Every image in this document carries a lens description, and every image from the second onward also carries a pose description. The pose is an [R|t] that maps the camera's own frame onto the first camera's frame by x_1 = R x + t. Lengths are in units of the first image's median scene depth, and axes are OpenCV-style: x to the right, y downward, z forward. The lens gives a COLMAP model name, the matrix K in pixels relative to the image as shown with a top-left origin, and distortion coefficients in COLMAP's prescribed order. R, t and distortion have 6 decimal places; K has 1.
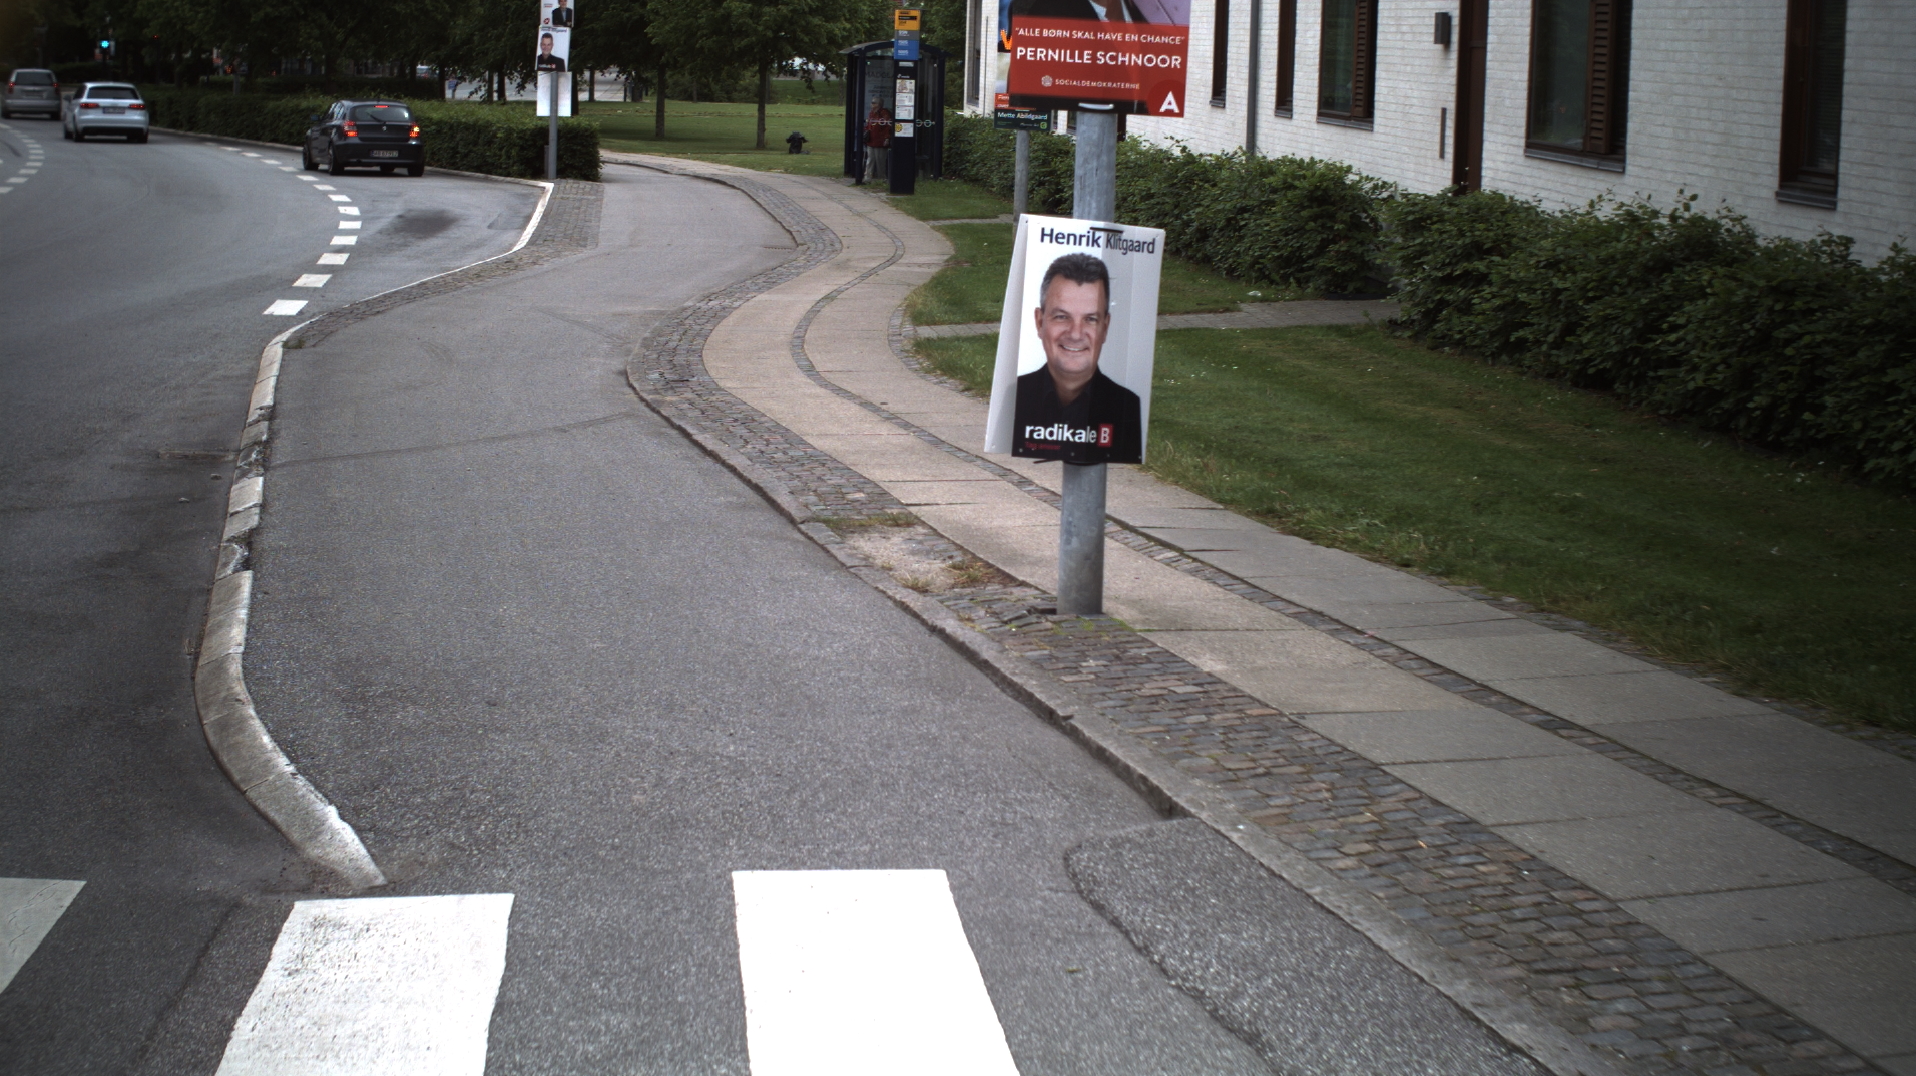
lens RADIAL K [[3427.2, 0, 958.0], [0, 3427.2, 538.0], [0, 0, 1]] dist [-0.287348, 0.346440]
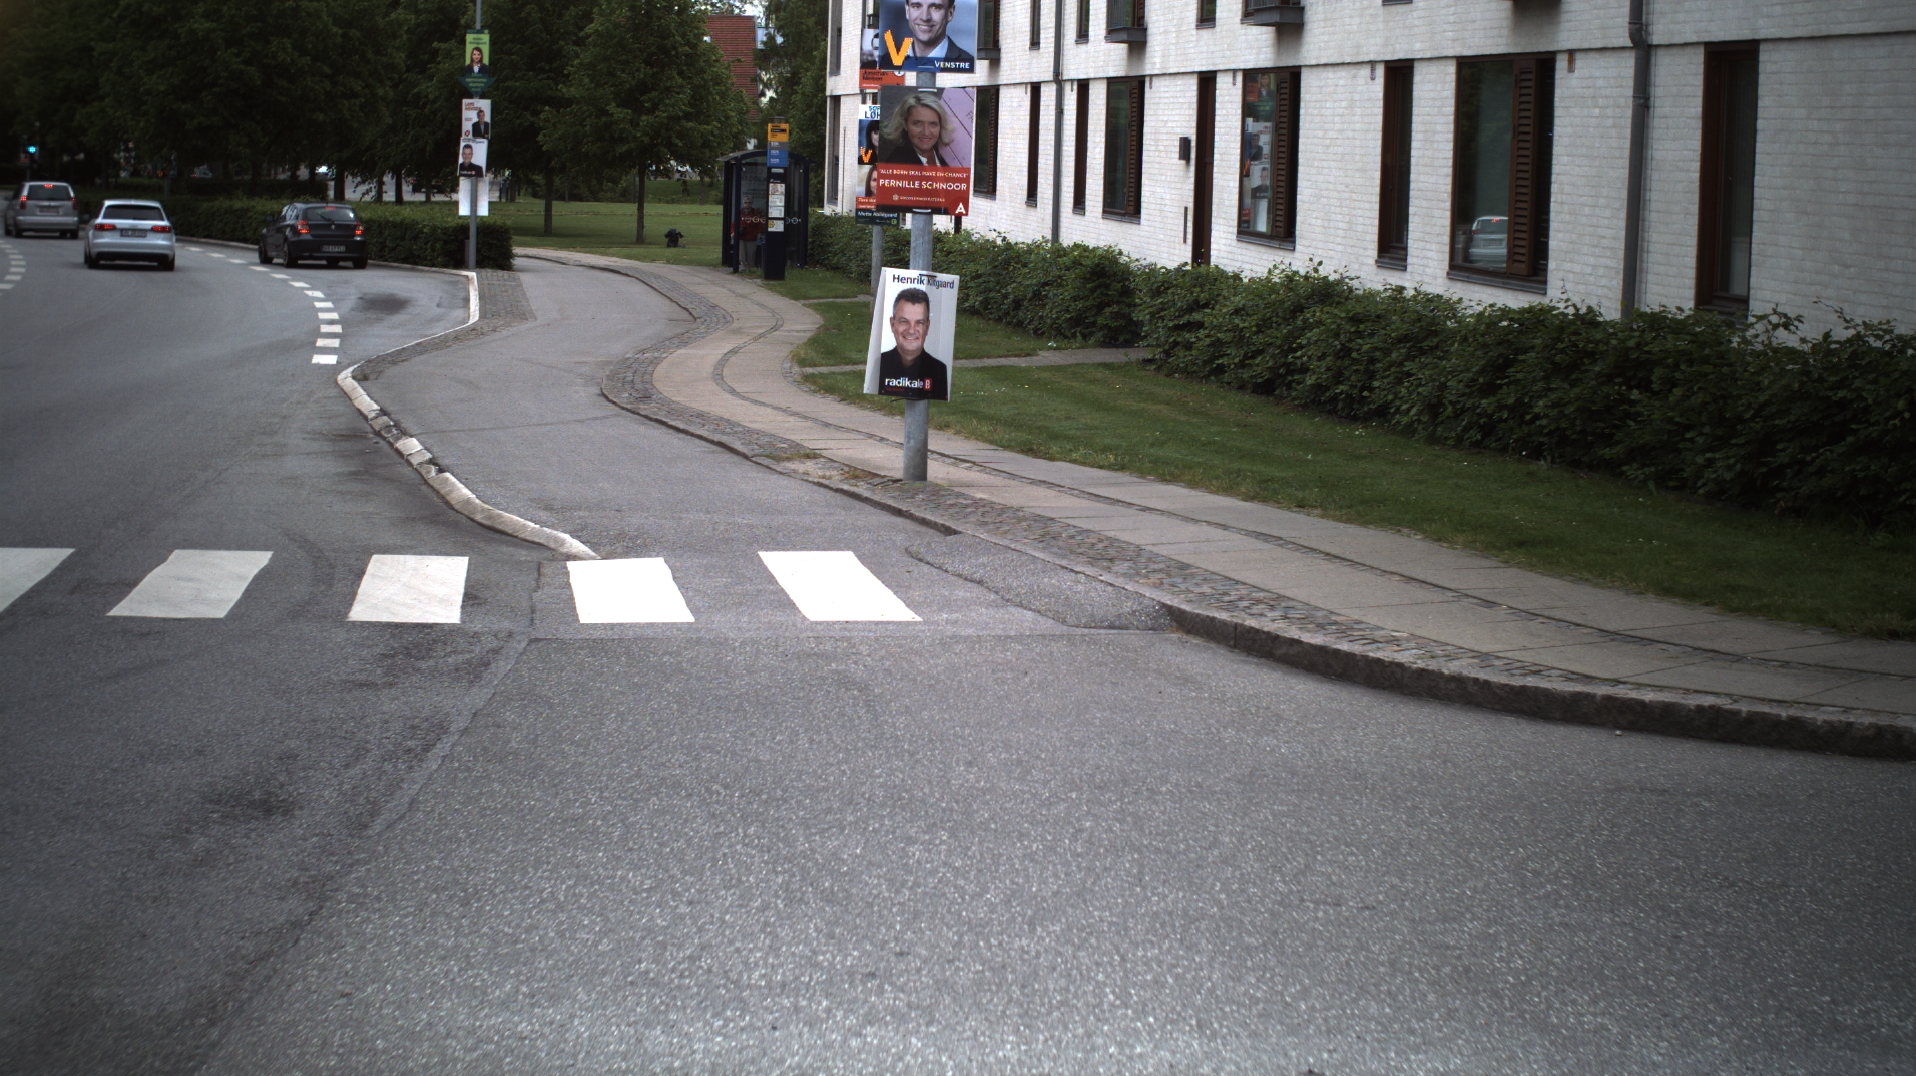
lens RADIAL K [[3427.2, 0, 958.0], [0, 3427.2, 538.0], [0, 0, 1]] dist [-0.287348, 0.346440]
pose [[0.999050, -0.006497, 0.043094, -0.011087], [0.007703, 0.999582, -0.027866, 0.053691], [-0.042895, 0.028171, 0.998682, -0.441550]]
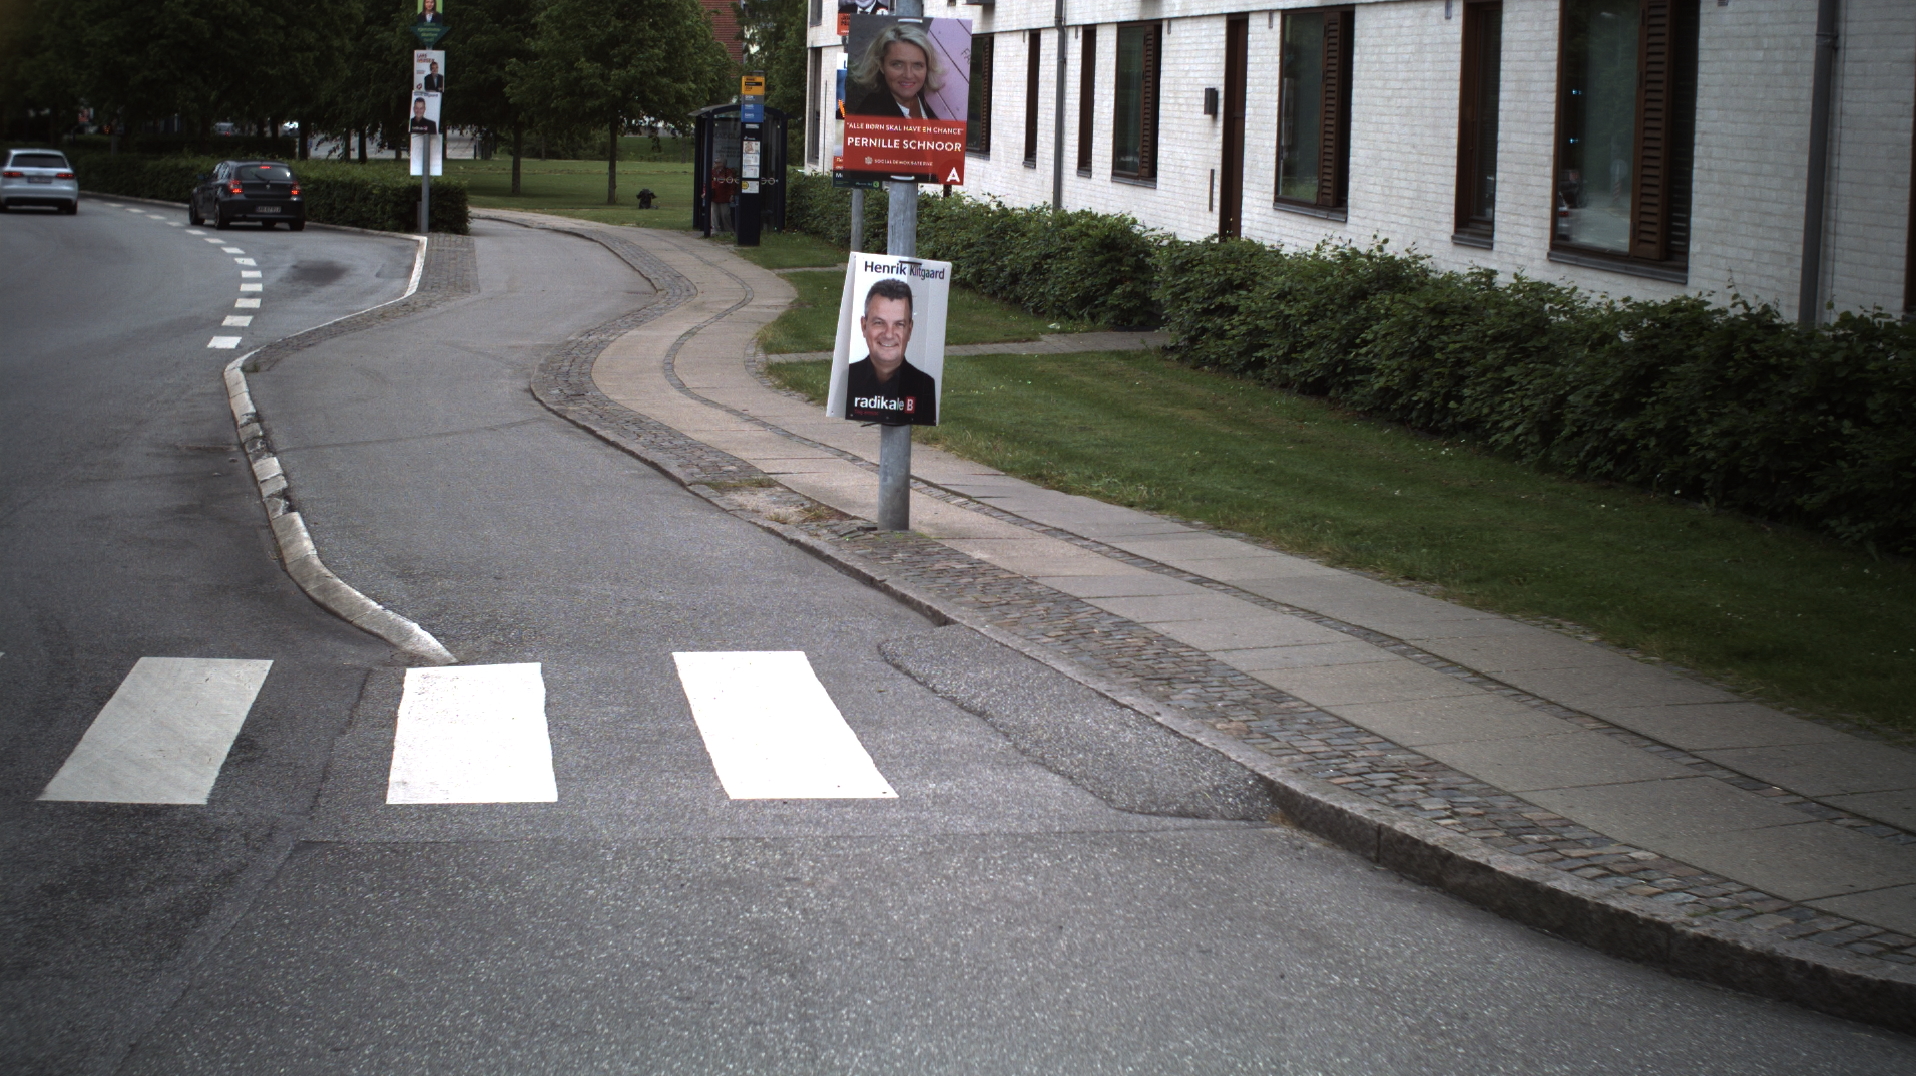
lens RADIAL K [[3427.2, 0, 958.0], [0, 3427.2, 538.0], [0, 0, 1]] dist [-0.287348, 0.346440]
pose [[0.998901, -0.005327, 0.046565, -0.002166], [0.006055, 0.999861, -0.015510, 0.024419], [-0.046476, 0.015775, 0.998795, -0.222113]]
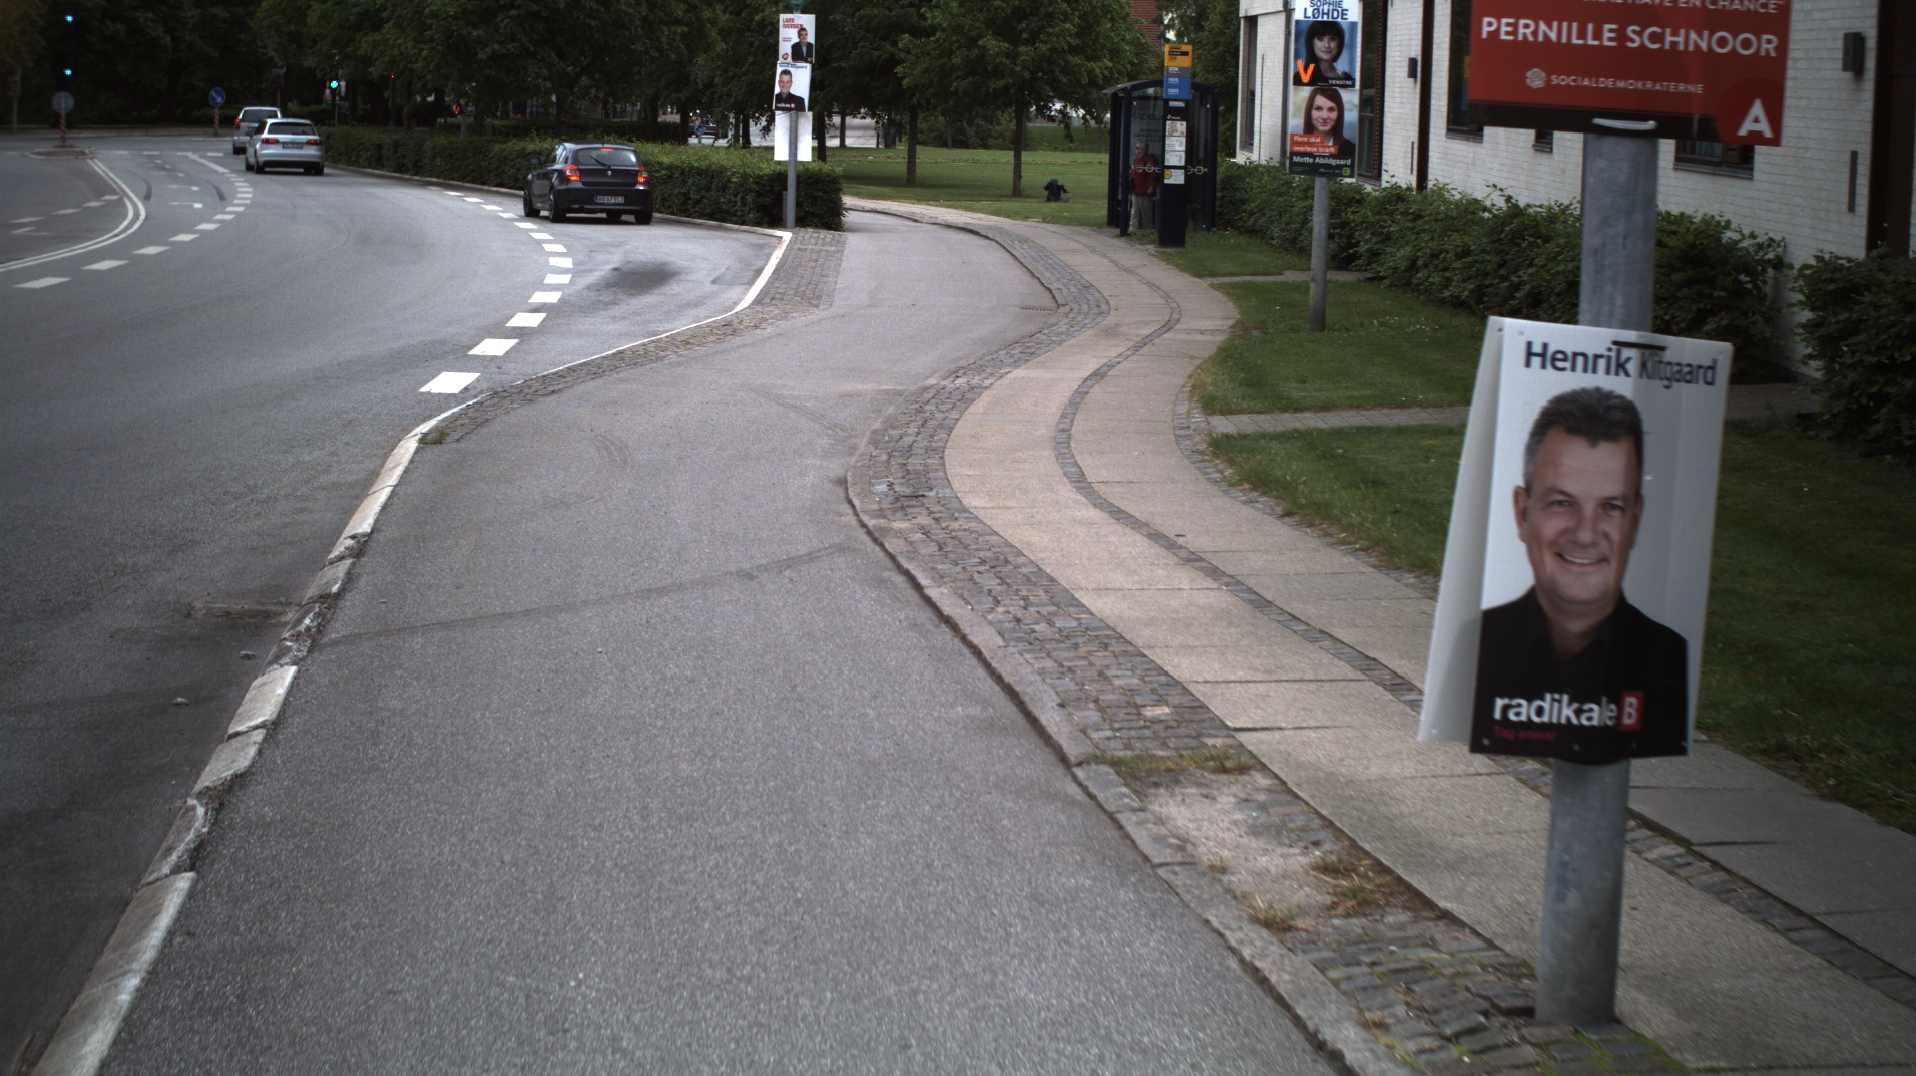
lens RADIAL K [[3427.2, 0, 958.0], [0, 3427.2, 538.0], [0, 0, 1]] dist [-0.287348, 0.346440]
pose [[0.997225, 0.007712, -0.074043, -0.013141], [-0.008741, 0.999870, -0.013584, -0.025116], [0.073929, 0.014194, 0.997163, 0.220082]]
